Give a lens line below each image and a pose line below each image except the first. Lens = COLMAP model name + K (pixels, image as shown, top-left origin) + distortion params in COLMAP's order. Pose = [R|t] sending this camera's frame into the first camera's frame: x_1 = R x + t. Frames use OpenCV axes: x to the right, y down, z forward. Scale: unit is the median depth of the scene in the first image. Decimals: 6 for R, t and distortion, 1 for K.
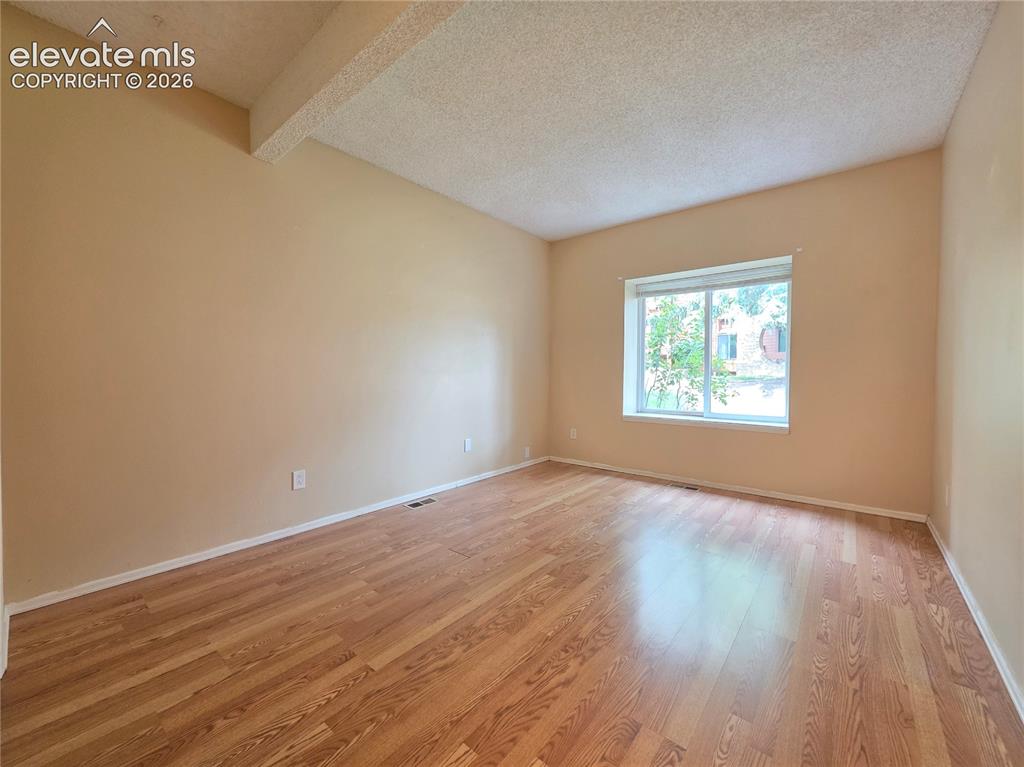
lens RADIAL K [[409.9, 0, 514.4], [0, 409.9, 383.8], [0, 0, 1]] dist [0.000466, -0.000007]
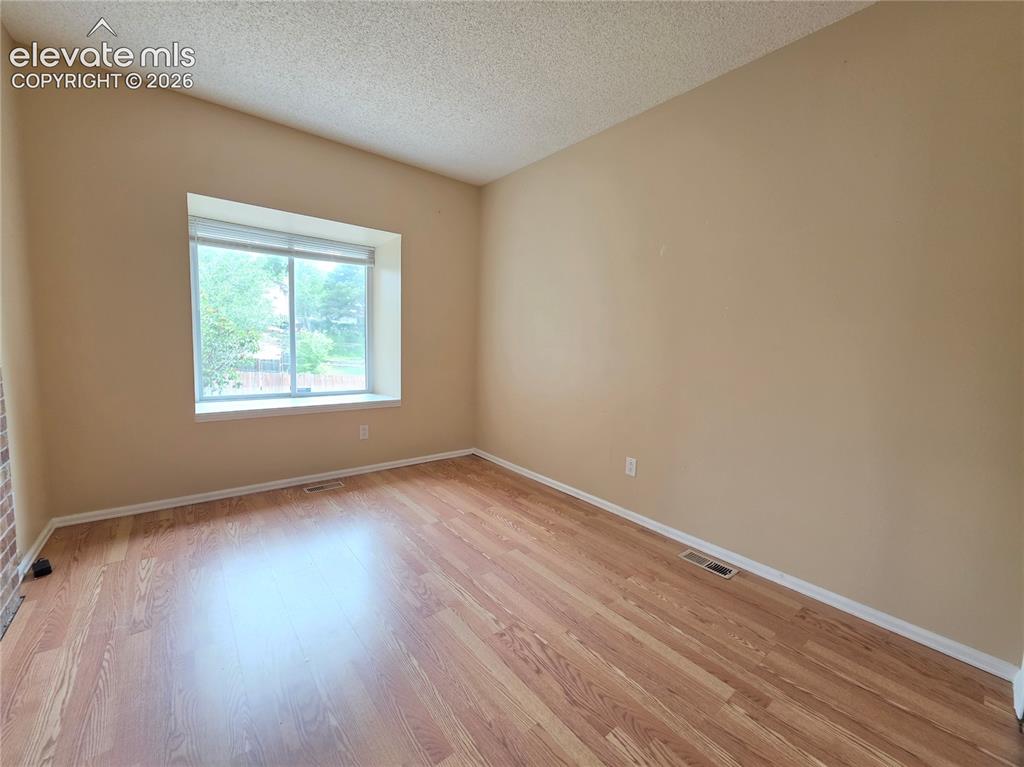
lens RADIAL K [[409.9, 0, 513.0], [0, 409.9, 383.9], [0, 0, 1]] dist [0.000466, -0.000007]
pose [[0.192886, -0.102978, 0.975803, -0.988862], [-0.010754, 0.994196, 0.107045, -0.116879], [-0.981162, -0.031141, 0.190659, 0.954404]]
